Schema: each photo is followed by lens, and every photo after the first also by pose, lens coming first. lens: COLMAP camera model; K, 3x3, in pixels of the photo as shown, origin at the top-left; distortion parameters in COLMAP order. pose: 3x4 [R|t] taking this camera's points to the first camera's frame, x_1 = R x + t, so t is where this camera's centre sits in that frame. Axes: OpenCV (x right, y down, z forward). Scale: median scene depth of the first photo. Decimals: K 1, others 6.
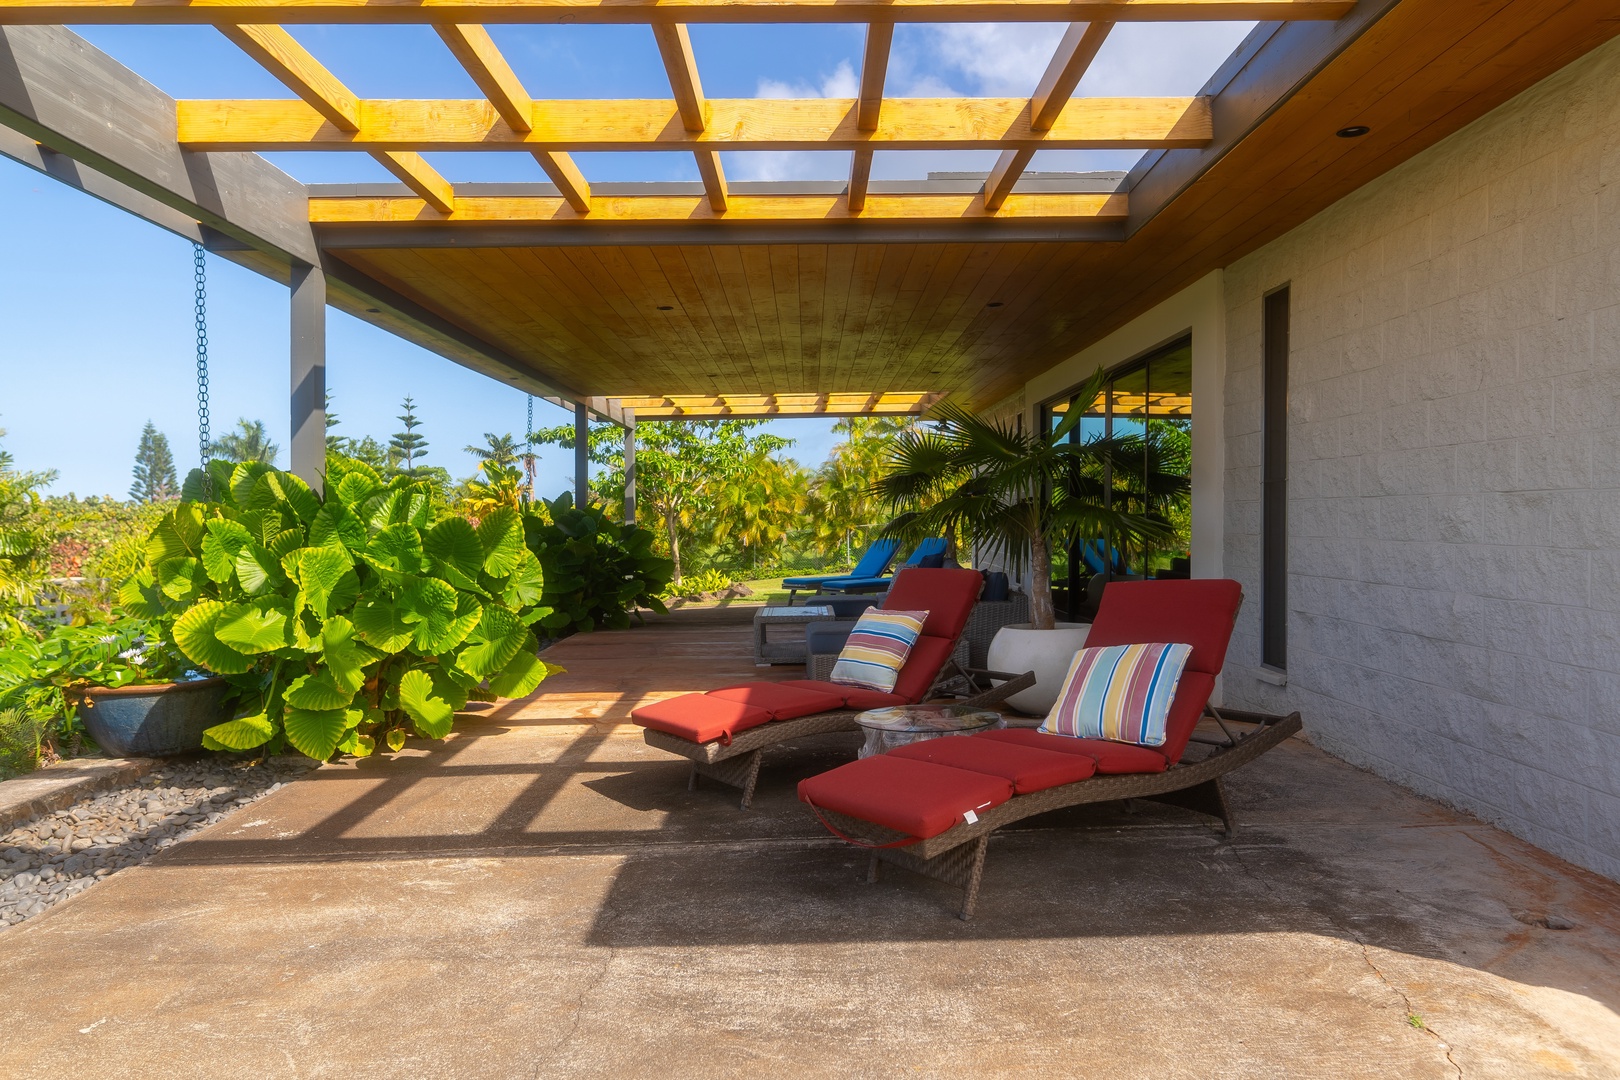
lens RADIAL K [[1138.1, 0, 810.0], [0, 1138.1, 540.0], [0, 0, 1]] dist [-0.000853, 0.000532]
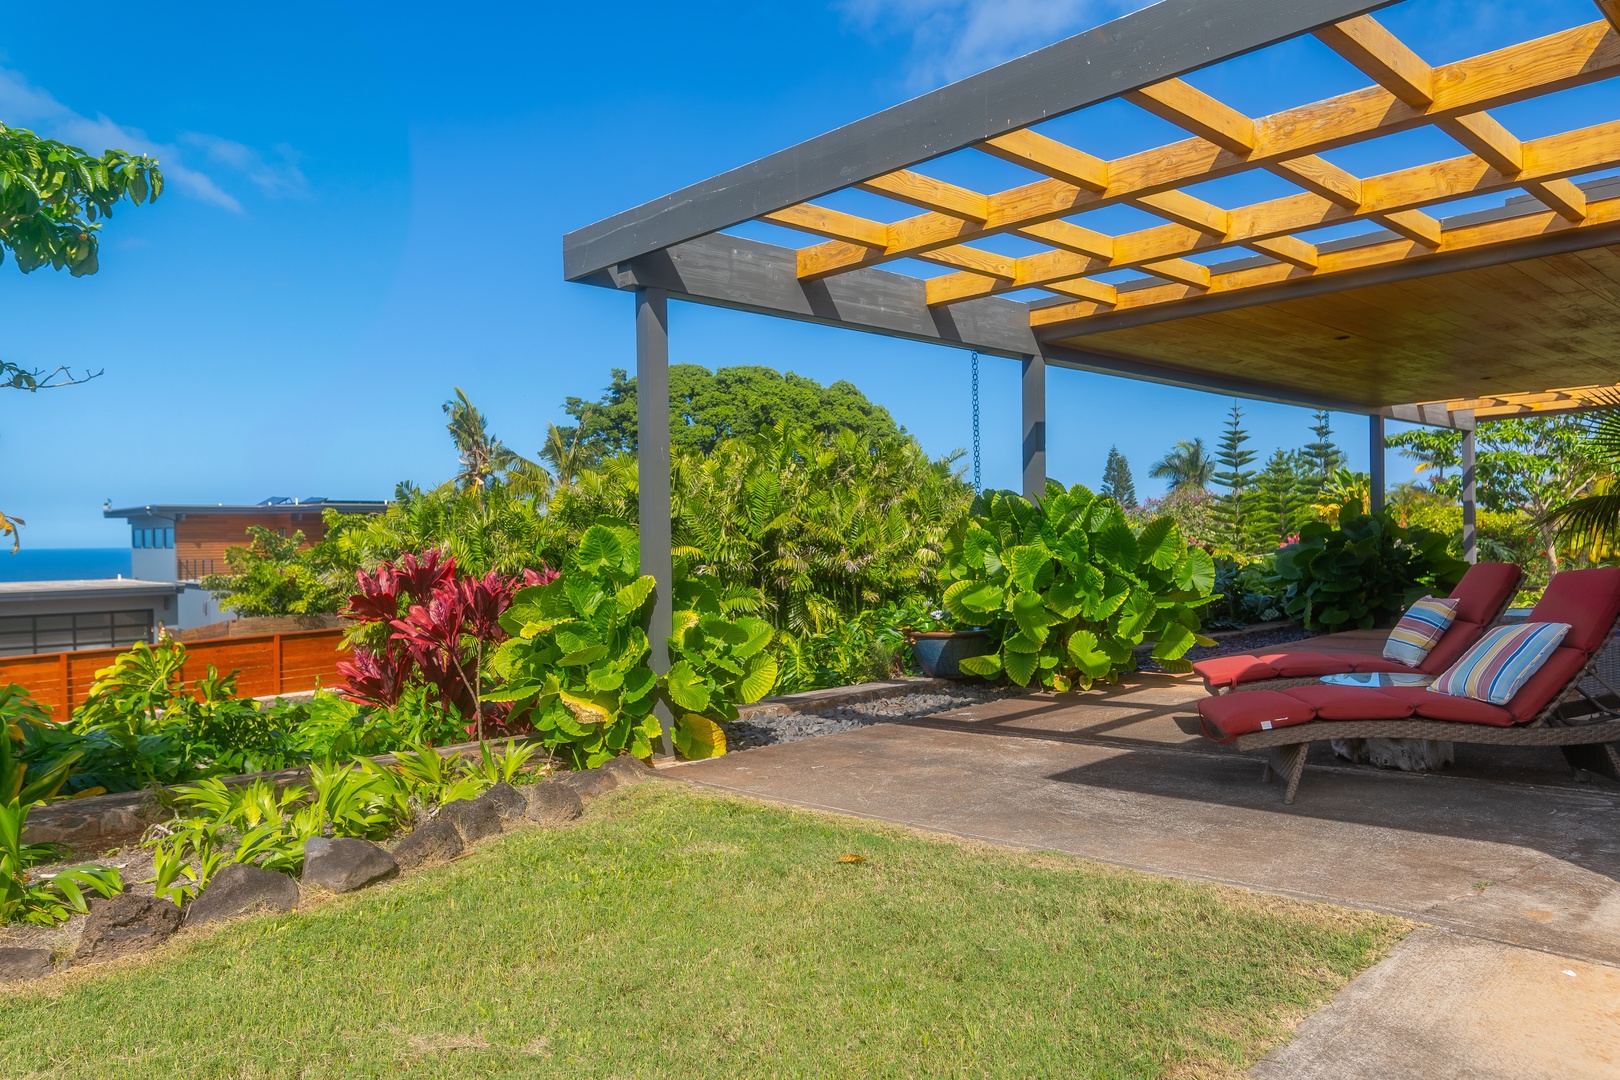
lens RADIAL K [[1113.8, 0, 810.0], [0, 1113.8, 540.0], [0, 0, 1]] dist [0.001632, -0.001562]
pose [[0.694413, -0.007276, -0.719540, 0.443932], [0.001736, 0.999963, -0.008436, 0.011258], [0.719575, 0.004609, 0.694399, -0.234992]]
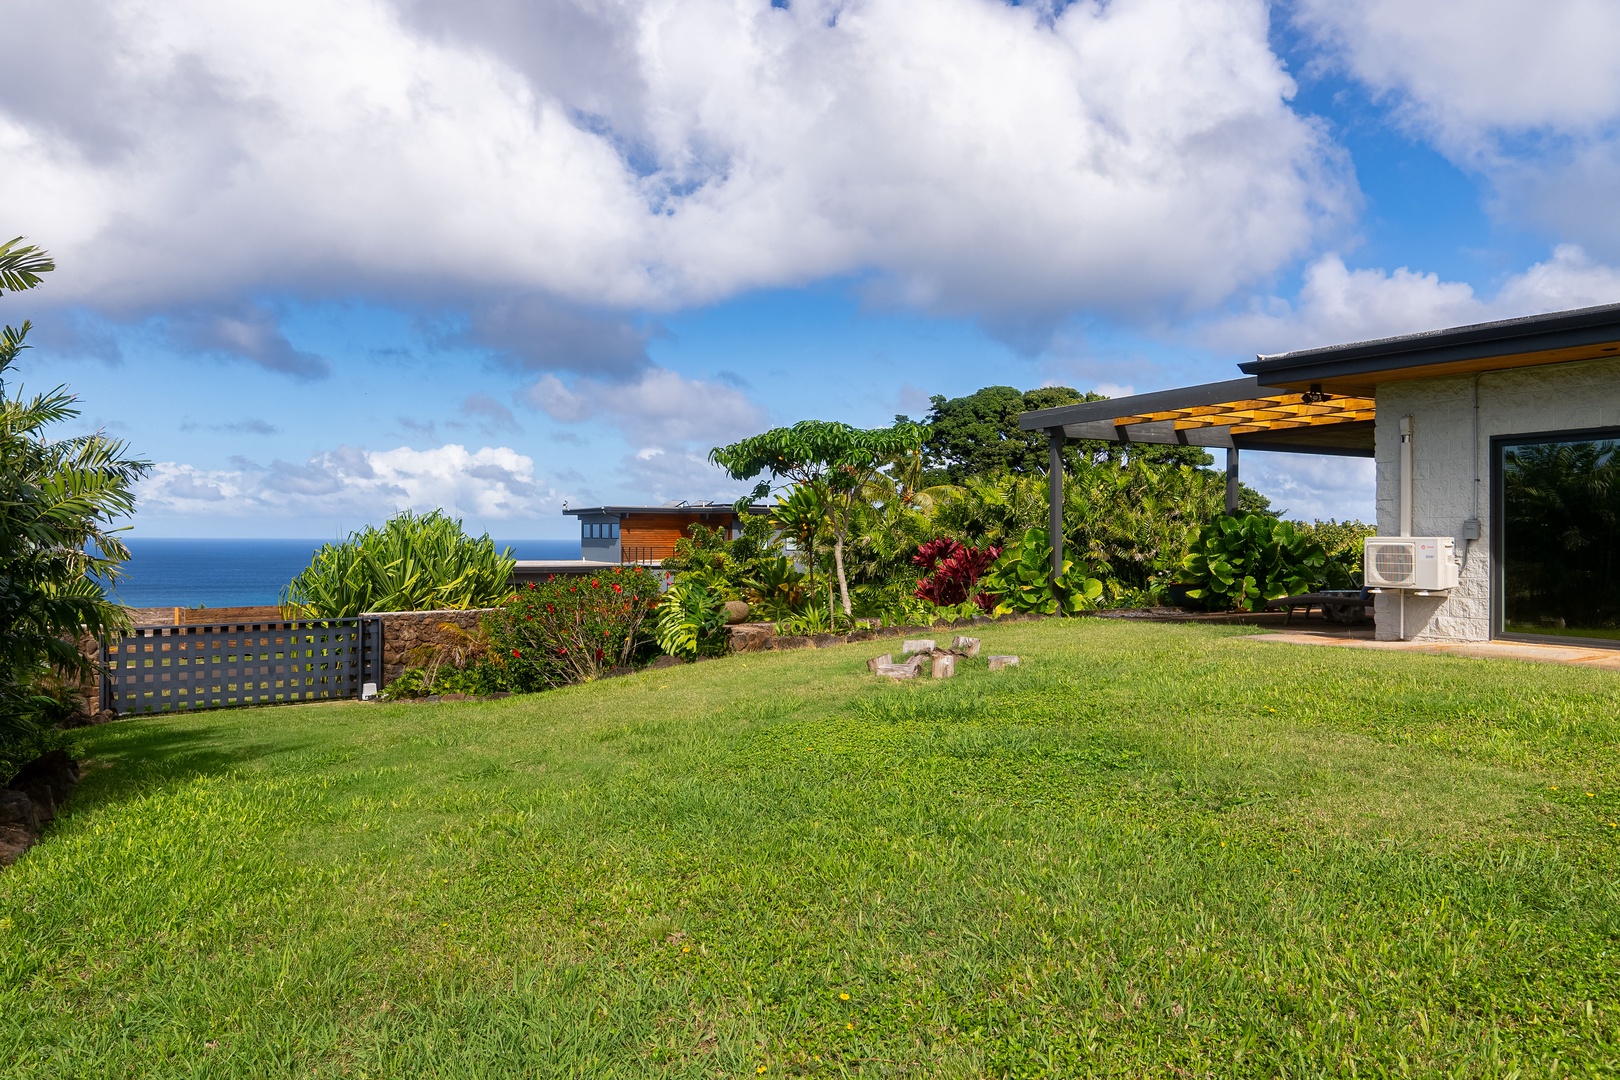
lens RADIAL K [[1113.8, 0, 810.0], [0, 1113.8, 540.0], [0, 0, 1]] dist [0.001632, -0.001562]
pose [[0.487175, 0.002571, -0.873300, 1.816625], [-0.019304, 0.999783, -0.007825, 0.056906], [0.873091, 0.020670, 0.487119, -1.611218]]
